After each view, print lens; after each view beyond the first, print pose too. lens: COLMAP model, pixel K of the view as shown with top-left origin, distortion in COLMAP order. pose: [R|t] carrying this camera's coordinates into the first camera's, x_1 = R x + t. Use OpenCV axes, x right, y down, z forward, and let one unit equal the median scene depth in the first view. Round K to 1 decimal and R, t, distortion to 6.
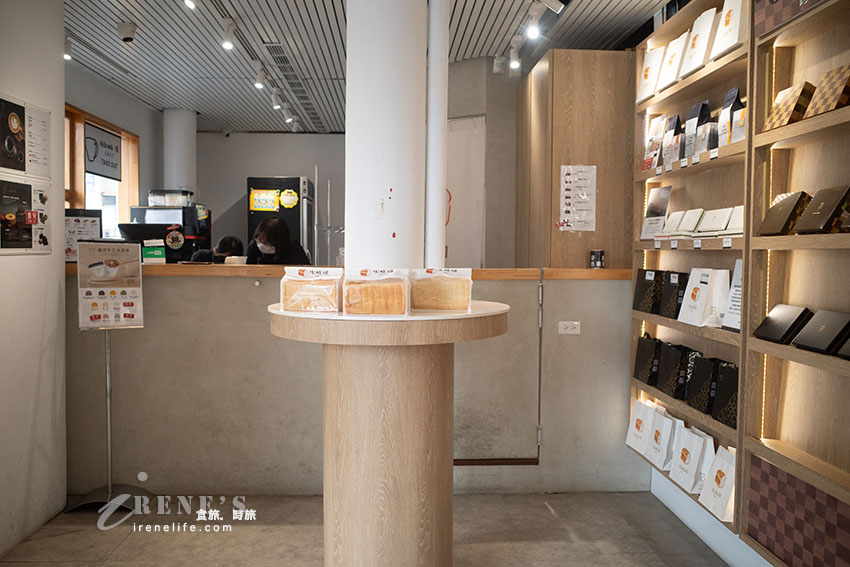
lens RADIAL K [[697.0, 0, 425.0], [0, 697.0, 283.5], [0, 0, 1]] dist [-0.005441, -0.000379]
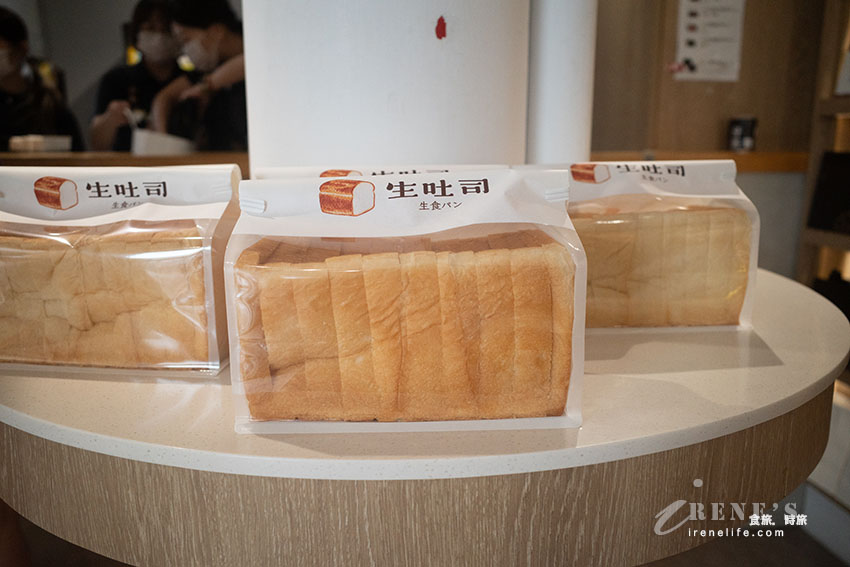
lens RADIAL K [[697.0, 0, 425.0], [0, 697.0, 283.5], [0, 0, 1]] dist [-0.005441, -0.000379]
pose [[0.995259, -0.030800, 0.092257, -0.048937], [0.015293, 0.986293, 0.164296, -0.013498], [-0.096053, -0.162106, 0.982087, 0.480894]]
